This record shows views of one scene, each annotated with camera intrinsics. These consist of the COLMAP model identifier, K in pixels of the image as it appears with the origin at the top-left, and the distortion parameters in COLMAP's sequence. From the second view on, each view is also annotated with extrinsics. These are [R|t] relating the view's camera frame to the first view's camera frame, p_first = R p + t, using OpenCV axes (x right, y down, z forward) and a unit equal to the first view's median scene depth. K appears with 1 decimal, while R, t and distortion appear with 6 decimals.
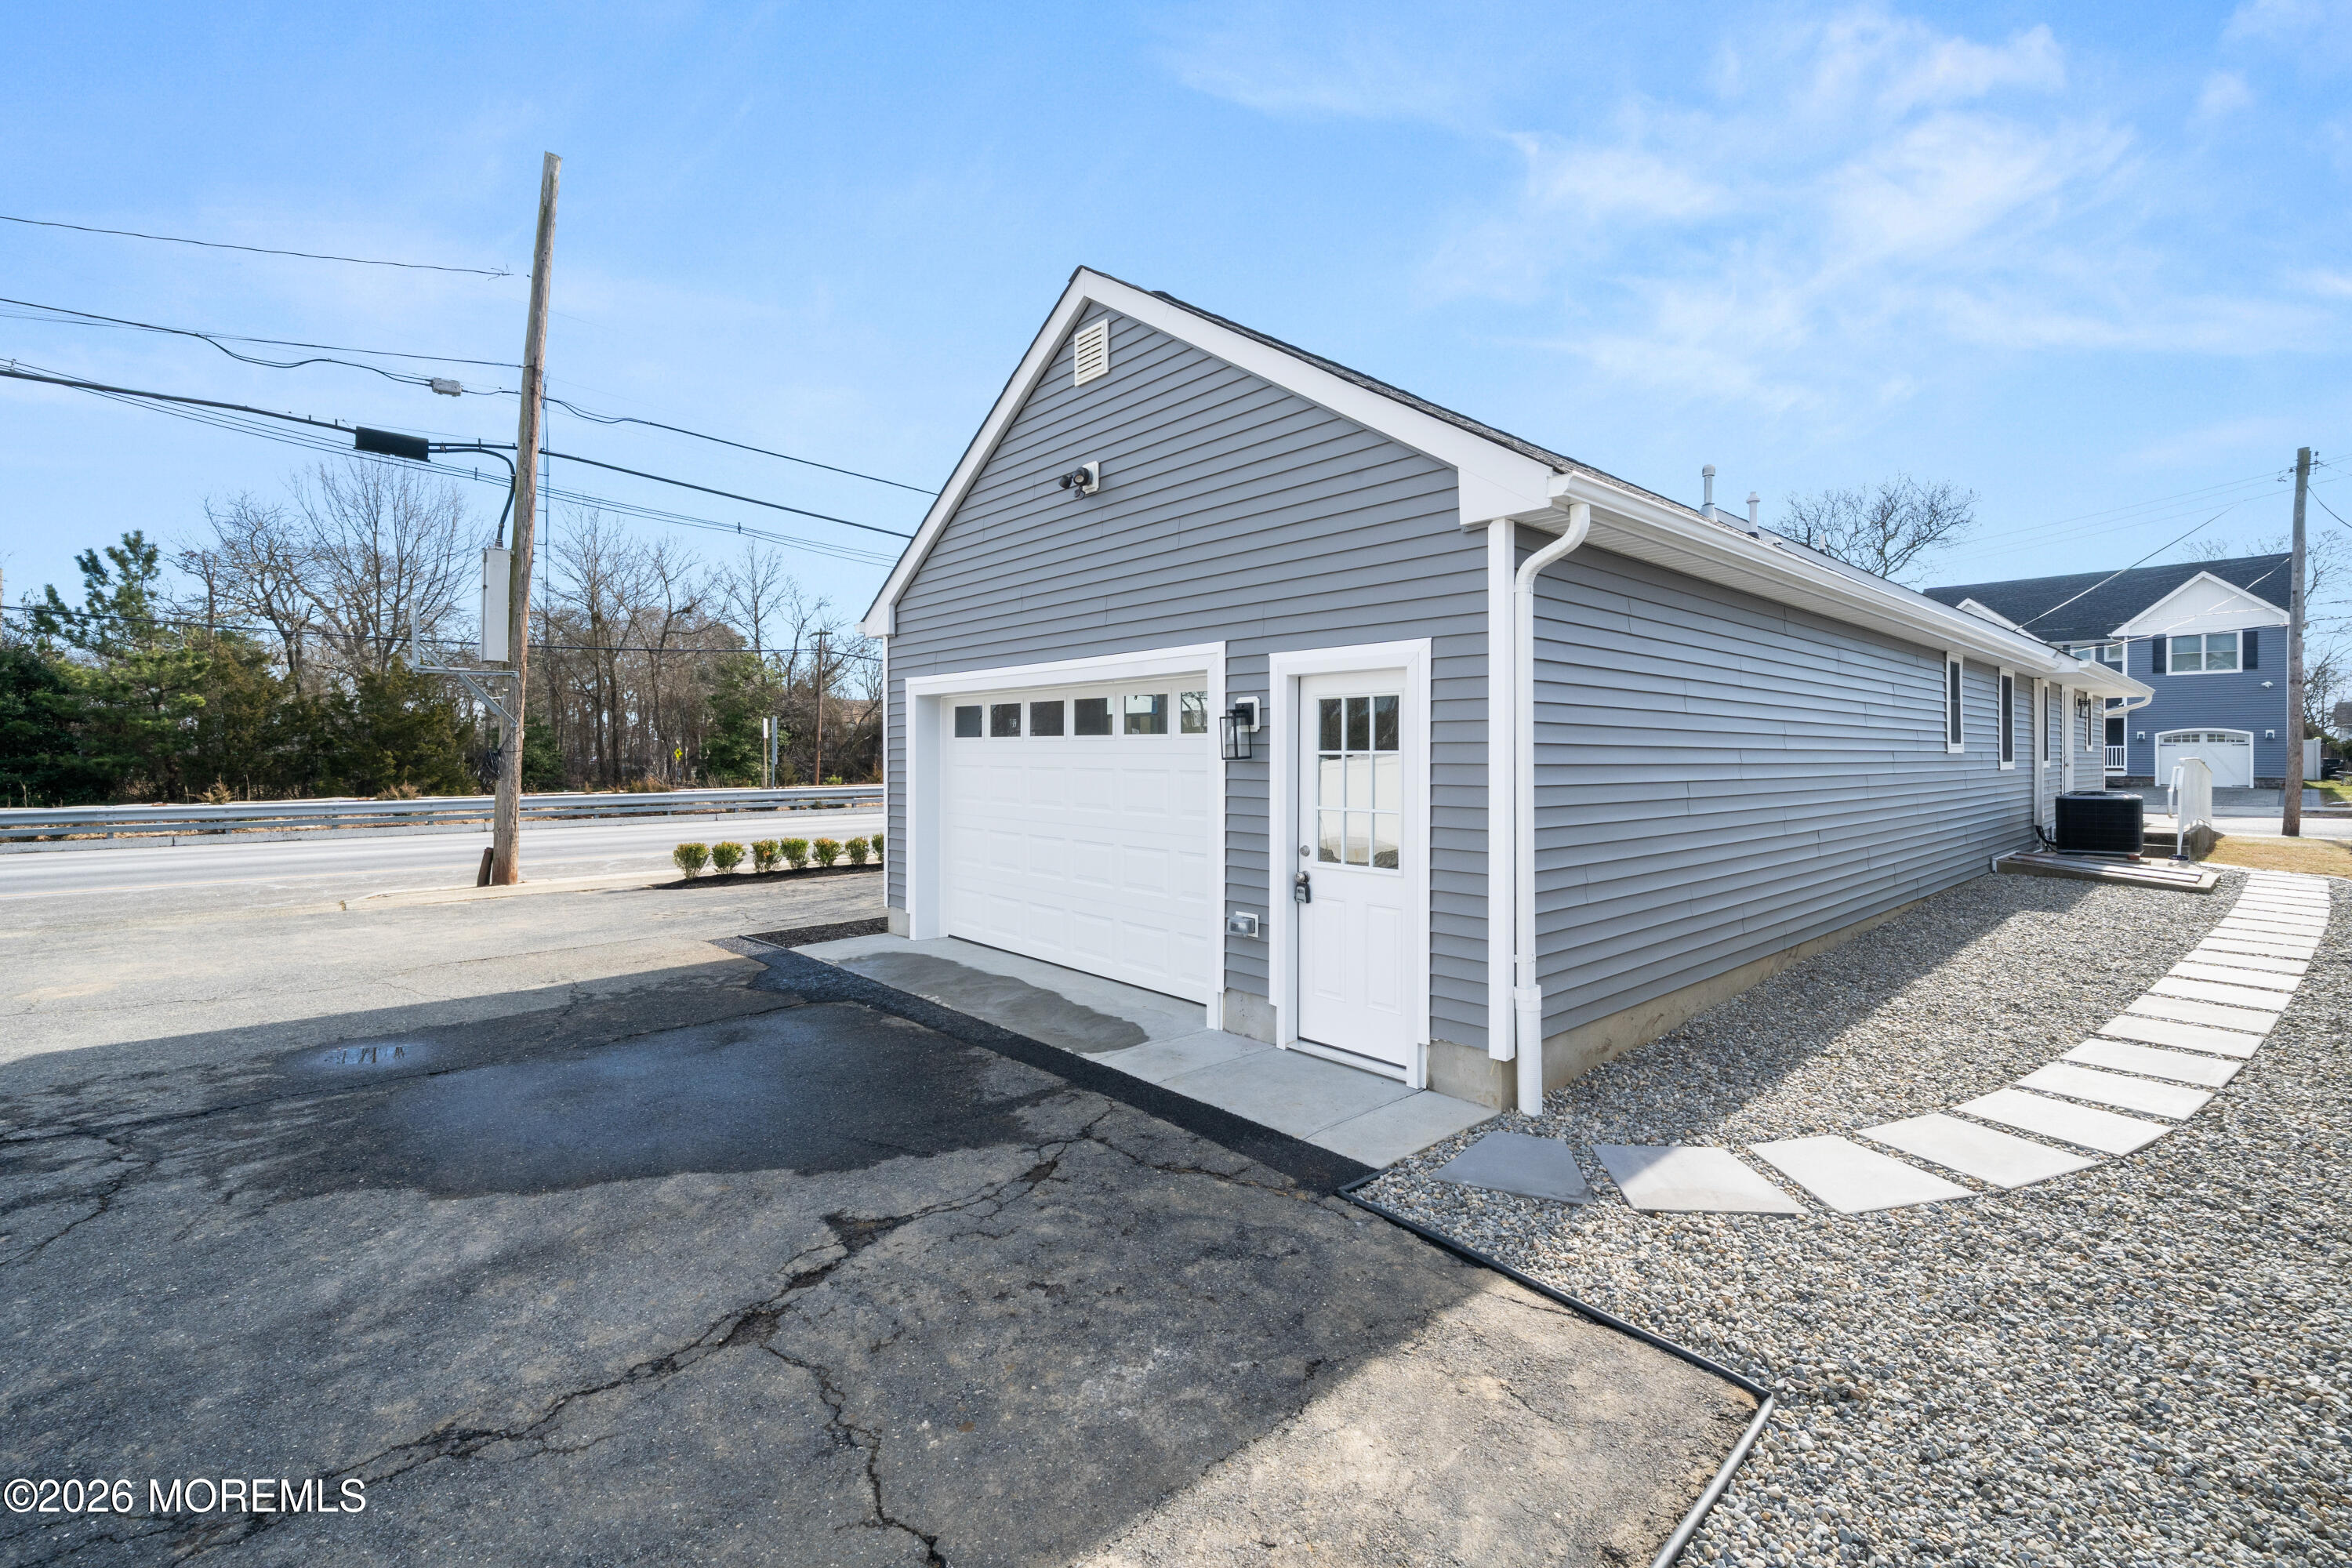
lens RADIAL K [[1013.9, 0, 1171.0], [0, 1013.9, 750.2], [0, 0, 1]] dist [-0.000264, -0.000011]
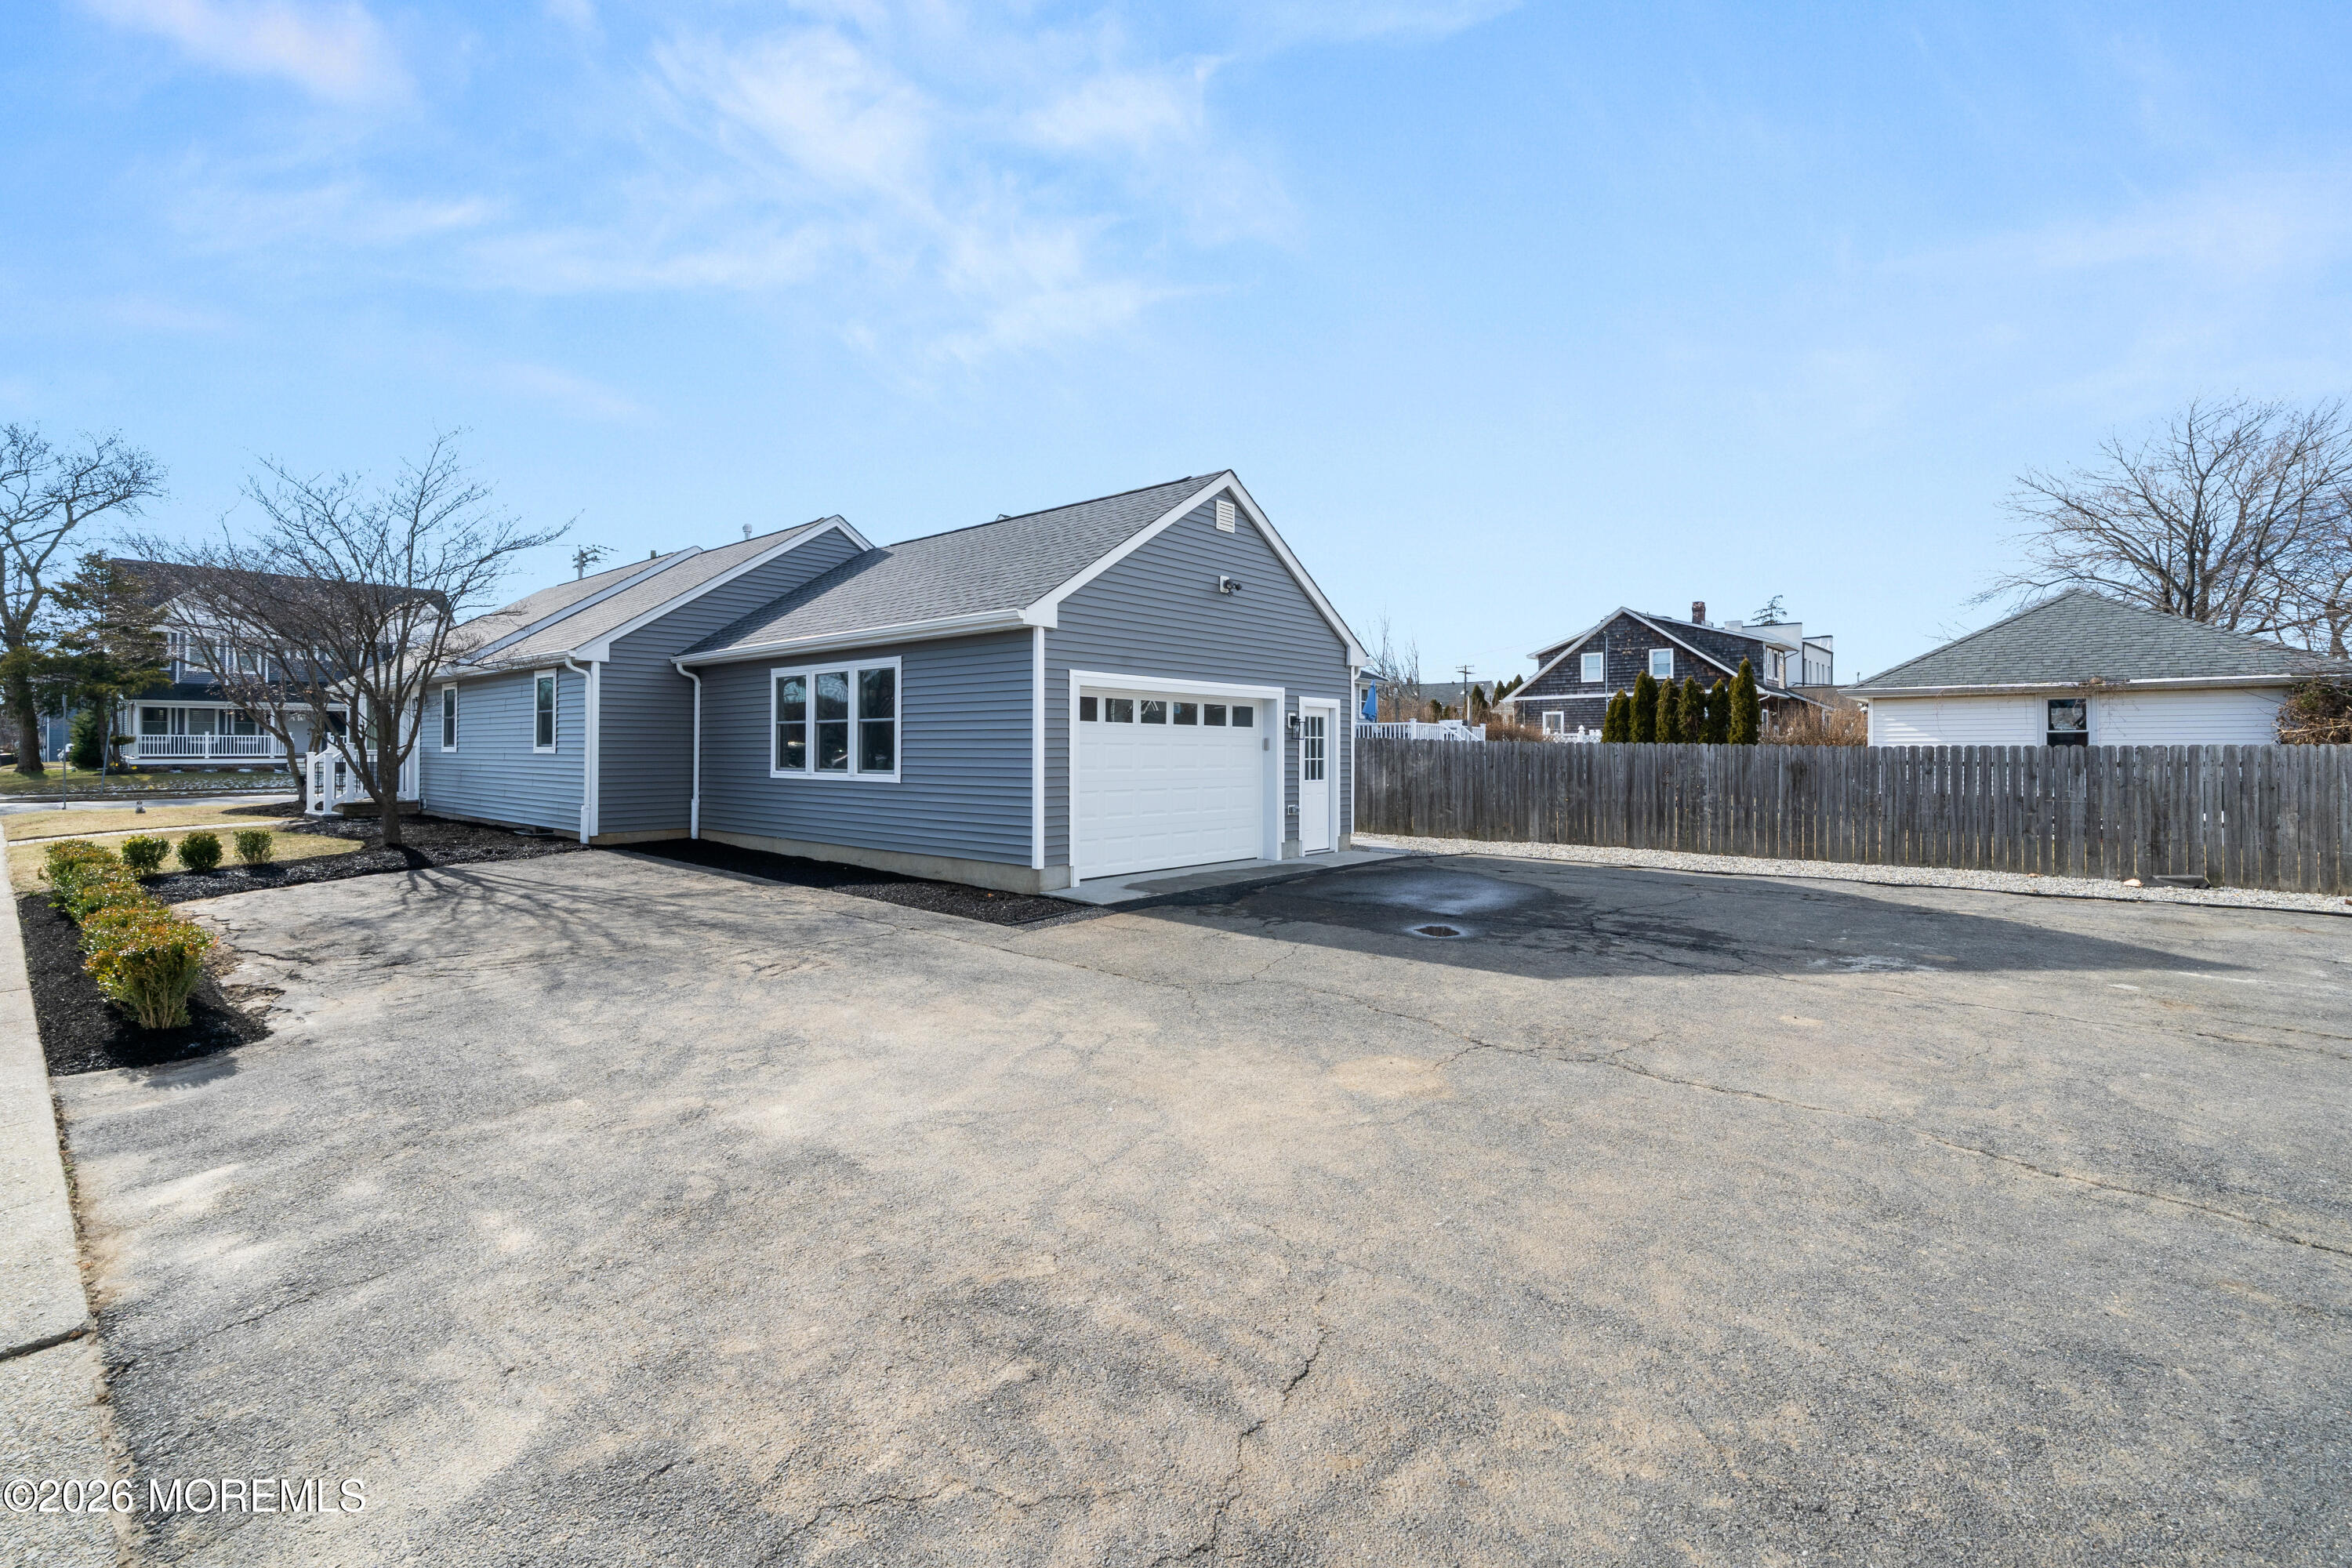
lens RADIAL K [[1013.9, 0, 1171.0], [0, 1013.9, 750.2], [0, 0, 1]] dist [-0.000264, -0.000011]
pose [[-0.133905, -0.002582, 0.990991, -1.910874], [-0.006468, 0.999978, 0.001731, 0.027103], [-0.990973, -0.006178, -0.133919, 1.365629]]
